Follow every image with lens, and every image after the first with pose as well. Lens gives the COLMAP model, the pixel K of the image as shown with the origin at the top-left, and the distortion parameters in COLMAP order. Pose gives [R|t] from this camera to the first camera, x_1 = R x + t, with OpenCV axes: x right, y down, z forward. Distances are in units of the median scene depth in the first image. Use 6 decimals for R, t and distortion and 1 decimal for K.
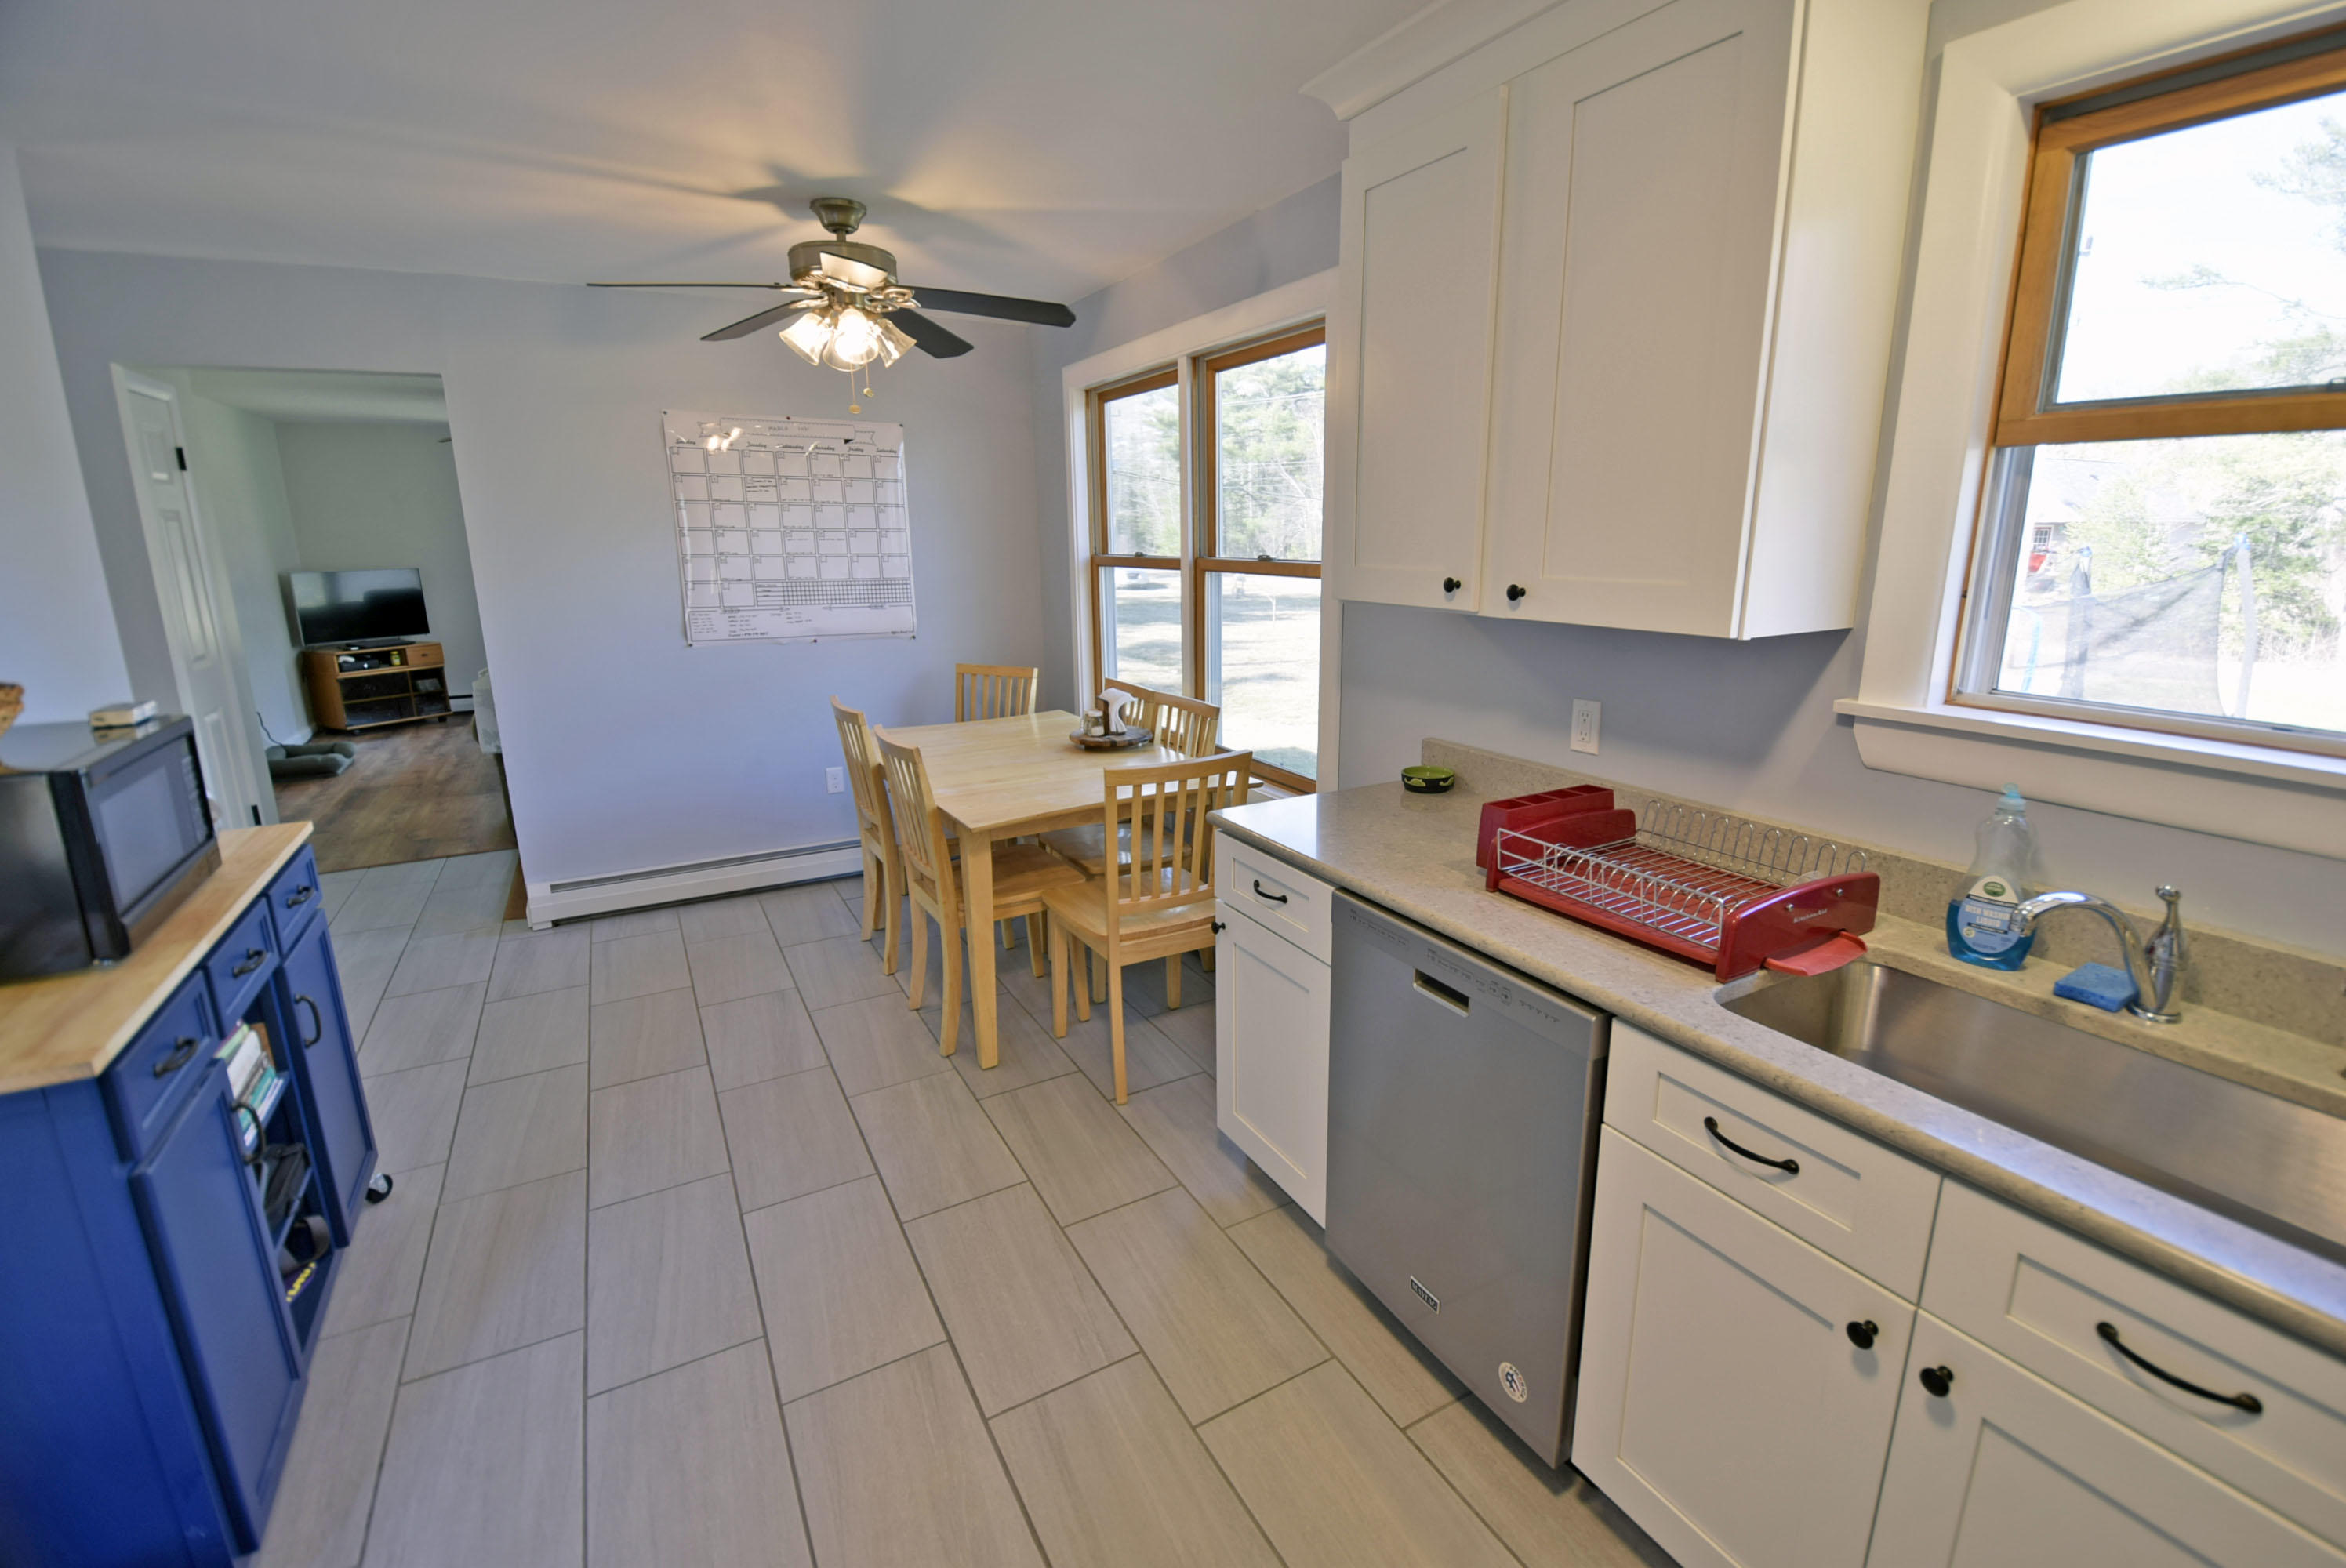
lens RADIAL K [[1045.4, 0, 1192.8], [0, 1045.4, 795.3], [0, 0, 1]] dist [-0.015251, -0.004252]
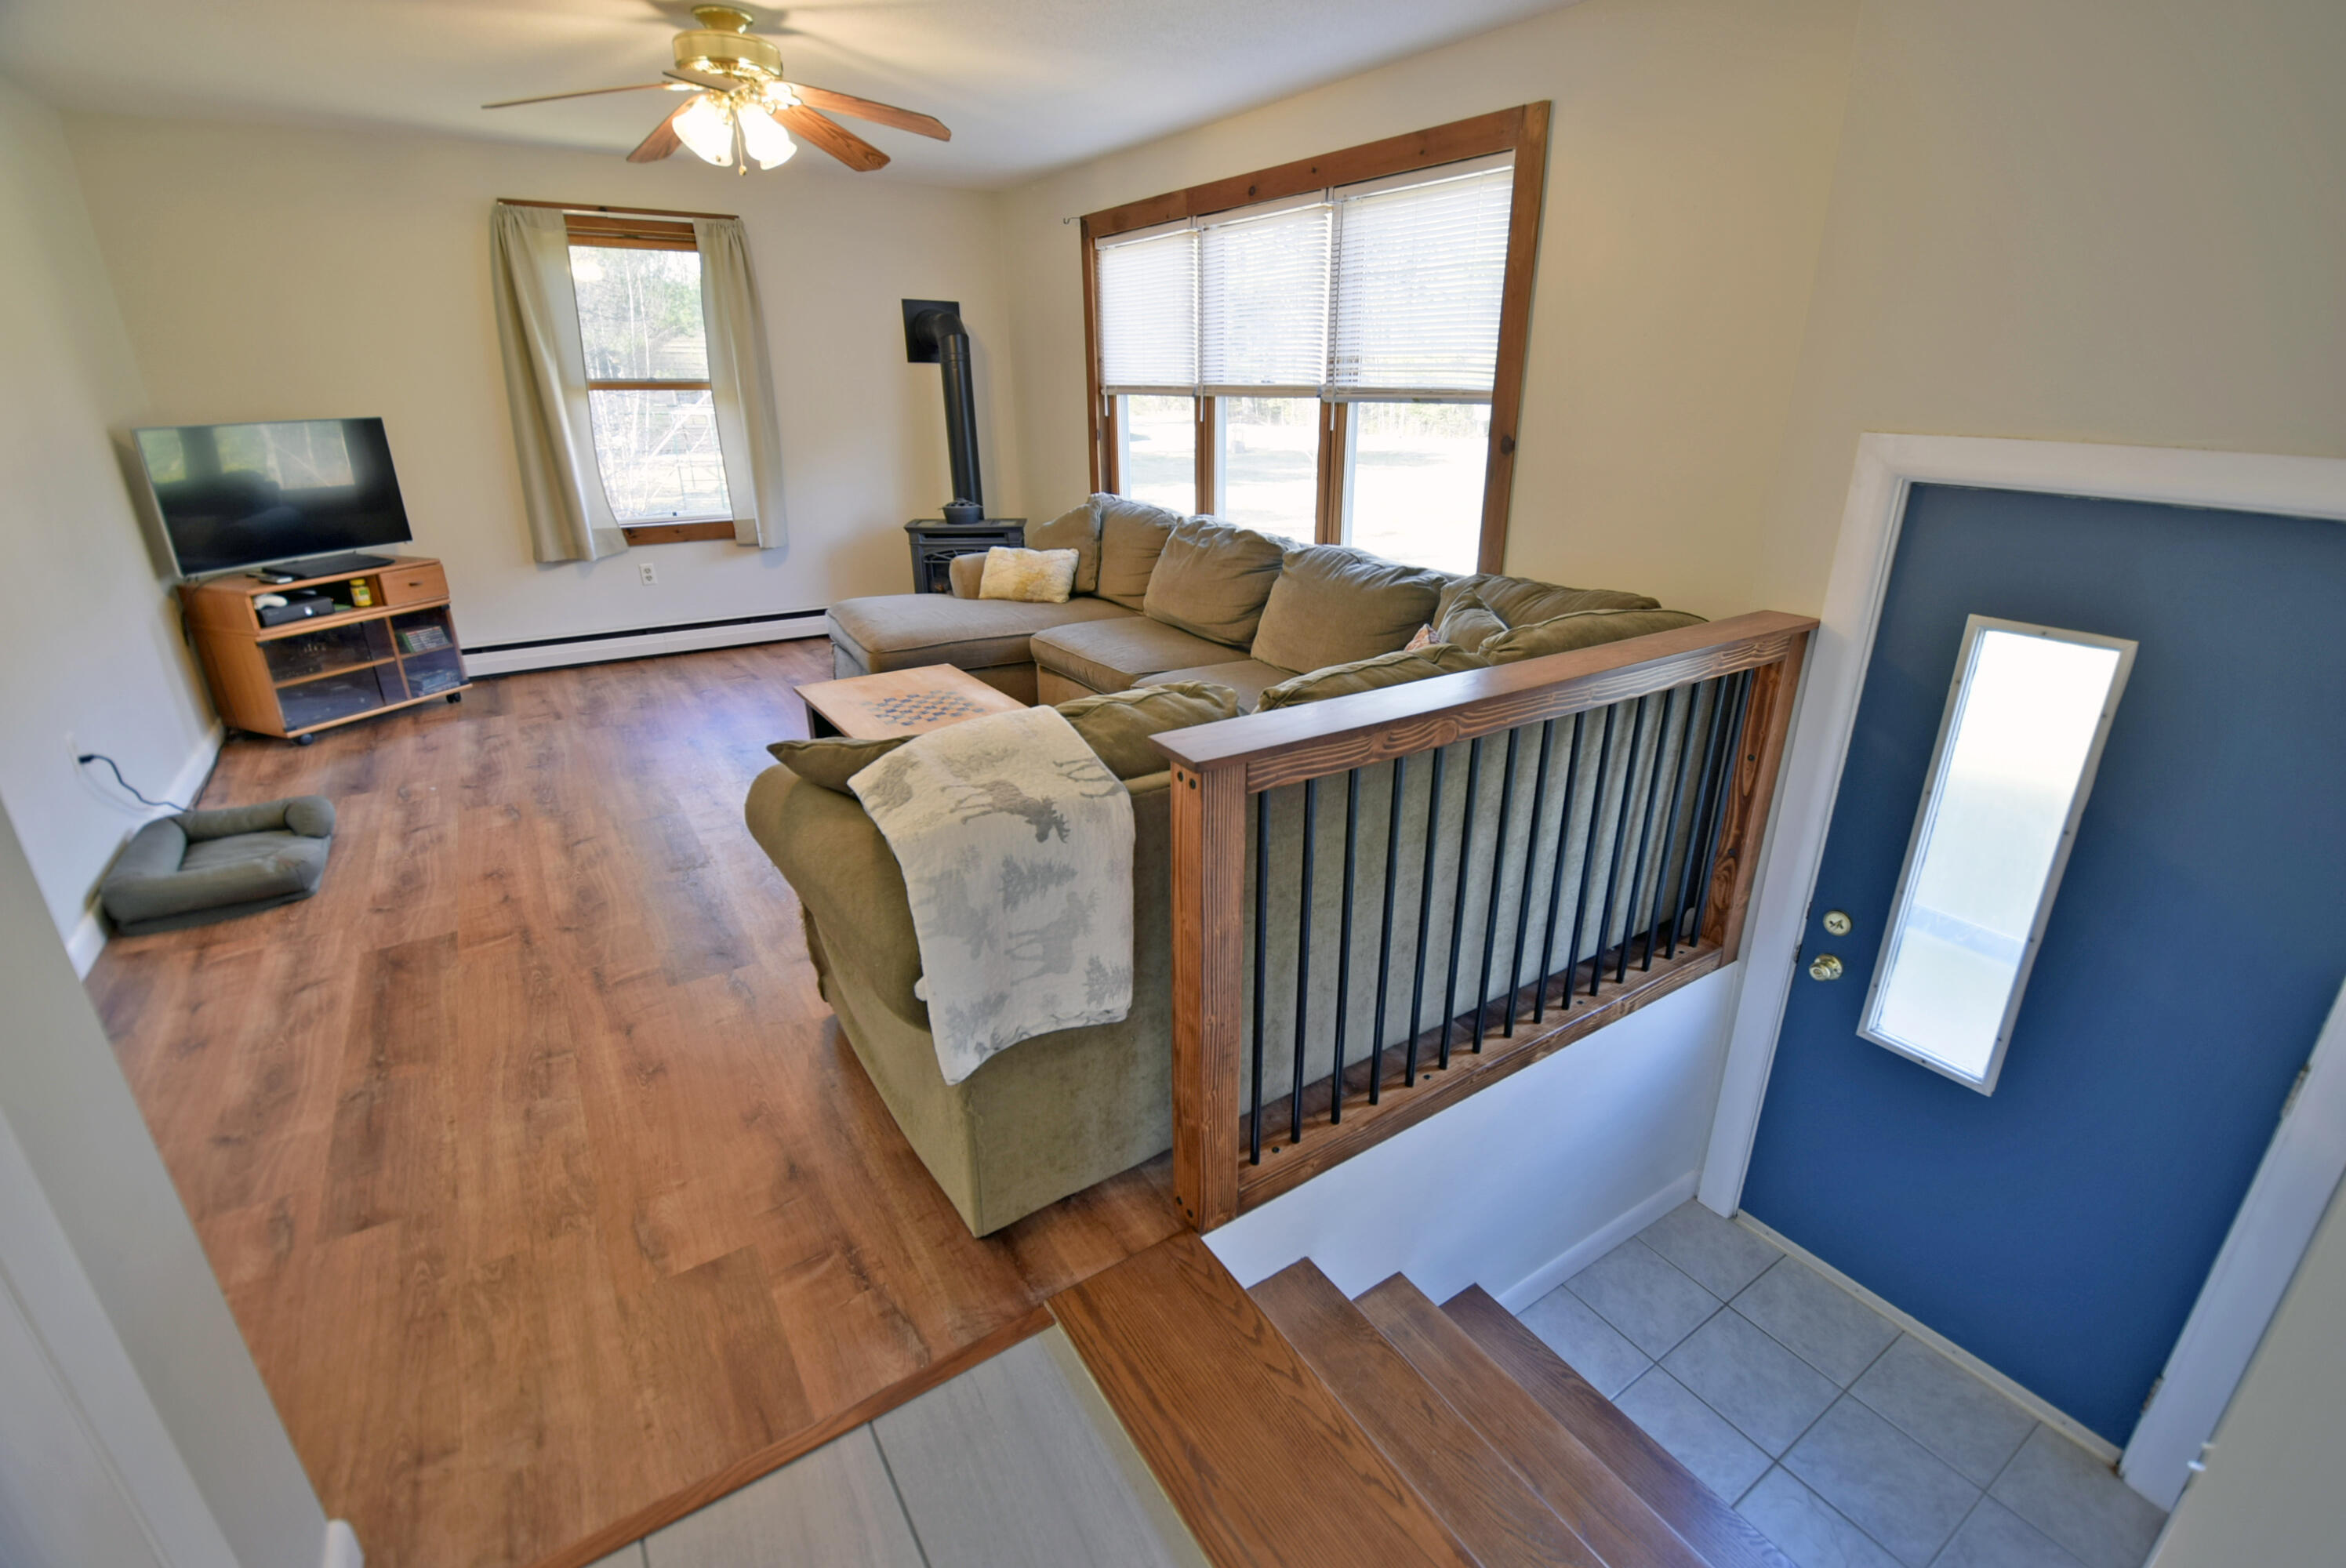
lens RADIAL K [[1045.4, 0, 1202.5], [0, 1045.4, 771.0], [0, 0, 1]] dist [-0.015251, -0.004252]
pose [[0.996123, -0.026076, 0.084023, -0.388631], [0.016432, 0.993403, 0.113491, -0.095582], [-0.086429, -0.111670, 0.989980, 0.427151]]
